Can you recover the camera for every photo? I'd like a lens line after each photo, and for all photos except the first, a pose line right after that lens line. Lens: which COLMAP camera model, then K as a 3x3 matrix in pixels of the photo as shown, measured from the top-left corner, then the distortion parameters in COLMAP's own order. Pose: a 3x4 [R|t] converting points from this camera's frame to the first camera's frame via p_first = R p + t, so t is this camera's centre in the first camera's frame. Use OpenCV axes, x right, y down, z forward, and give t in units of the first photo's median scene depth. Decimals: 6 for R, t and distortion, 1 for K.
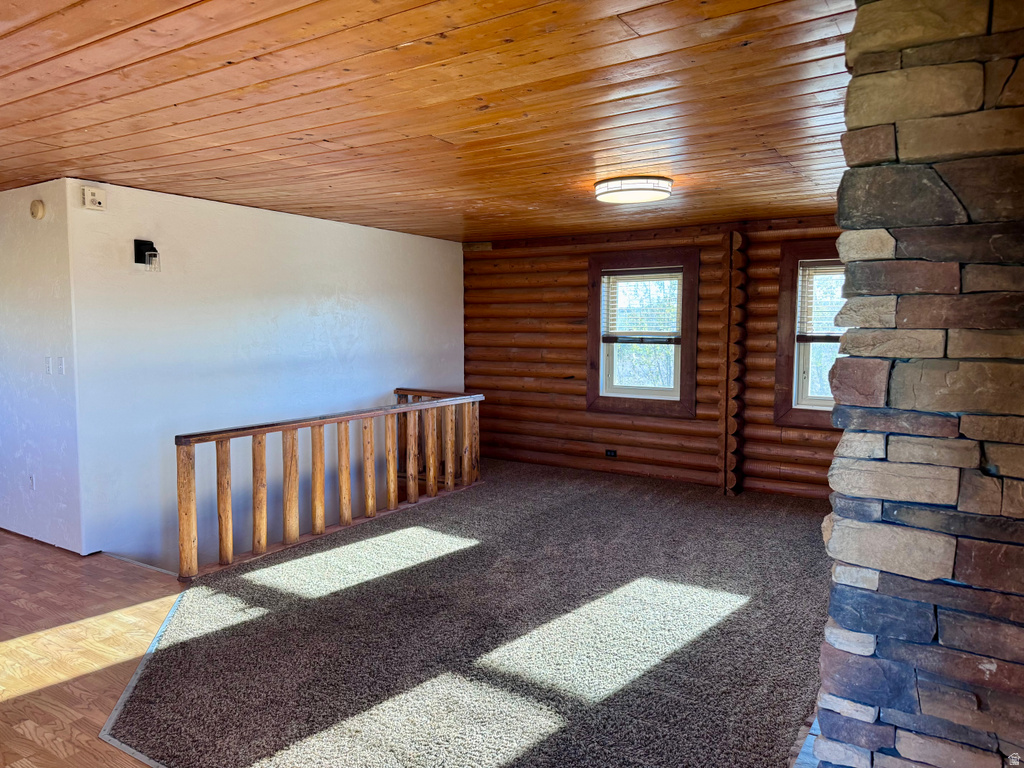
lens RADIAL K [[724.8, 0, 511.7], [0, 724.8, 382.2], [0, 0, 1]] dist [0.005881, -0.007581]
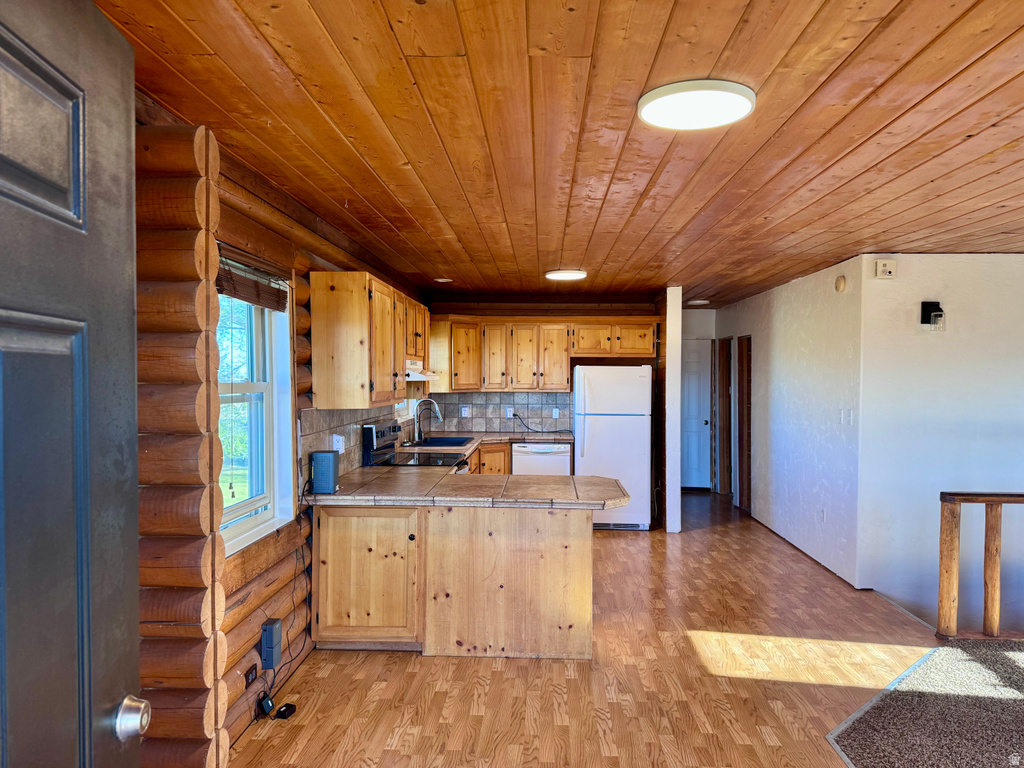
lens RADIAL K [[724.8, 0, 512.4], [0, 724.8, 384.2], [0, 0, 1]] dist [0.005881, -0.007581]
pose [[0.498206, 0.011721, -0.866980, 0.126784], [-0.073263, 0.996902, -0.028623, -0.003720], [0.863958, 0.077777, 0.497521, -0.039708]]
